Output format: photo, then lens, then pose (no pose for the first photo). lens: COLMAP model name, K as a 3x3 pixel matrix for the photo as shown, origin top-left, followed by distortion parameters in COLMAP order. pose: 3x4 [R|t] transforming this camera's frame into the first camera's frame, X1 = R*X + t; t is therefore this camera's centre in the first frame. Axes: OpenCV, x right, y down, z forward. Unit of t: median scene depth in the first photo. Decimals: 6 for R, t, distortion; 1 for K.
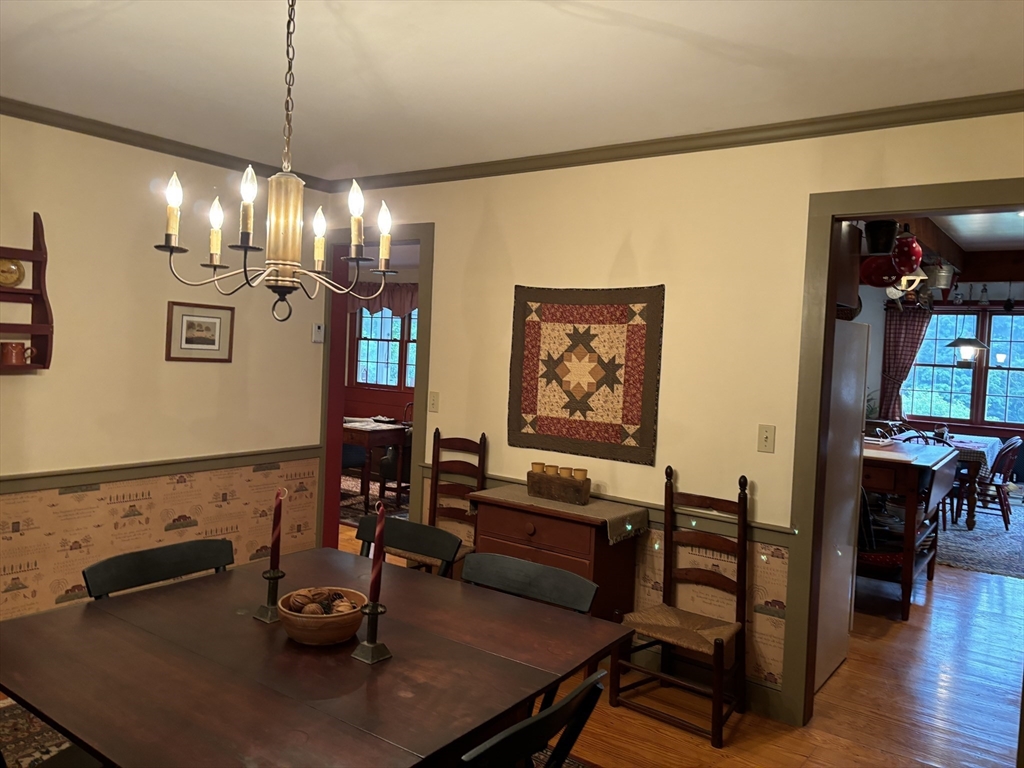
lens RADIAL K [[772.0, 0, 512.0], [0, 772.0, 384.0], [0, 0, 1]] dist [-0.000451, -0.000819]
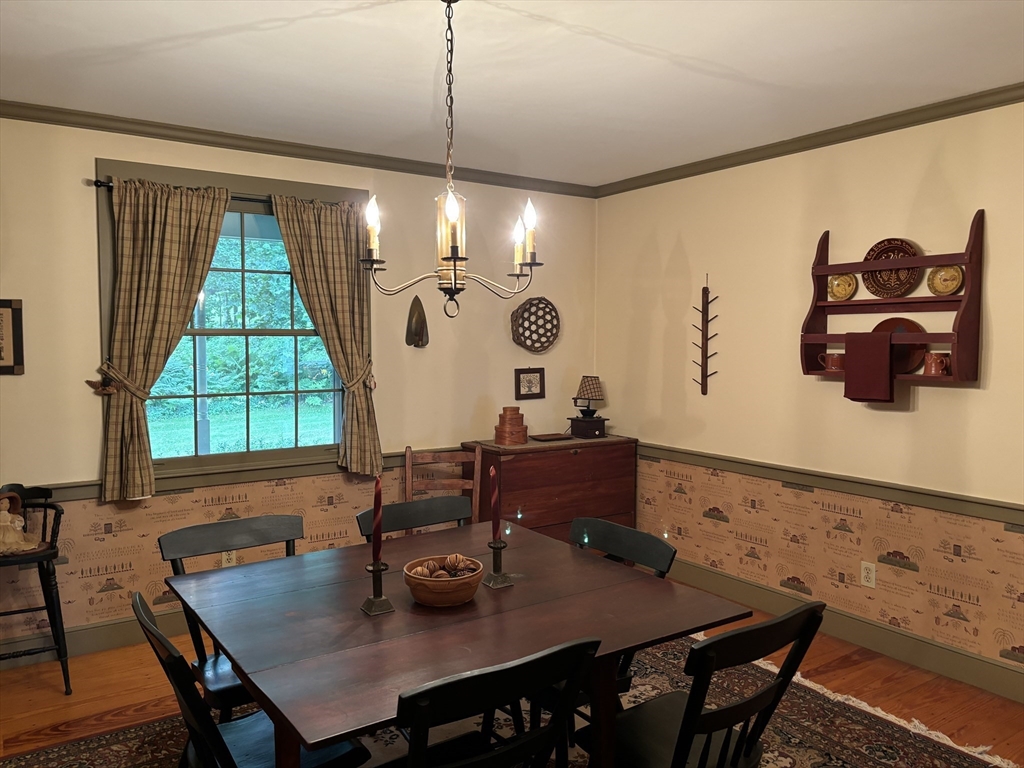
lens RADIAL K [[772.0, 0, 512.0], [0, 772.0, 384.0], [0, 0, 1]] dist [-0.000451, -0.000819]
pose [[-0.329132, -0.004923, -0.944271, 0.650047], [-0.083857, 0.996188, 0.024035, -0.000461], [0.940553, 0.087095, -0.328290, 1.052473]]
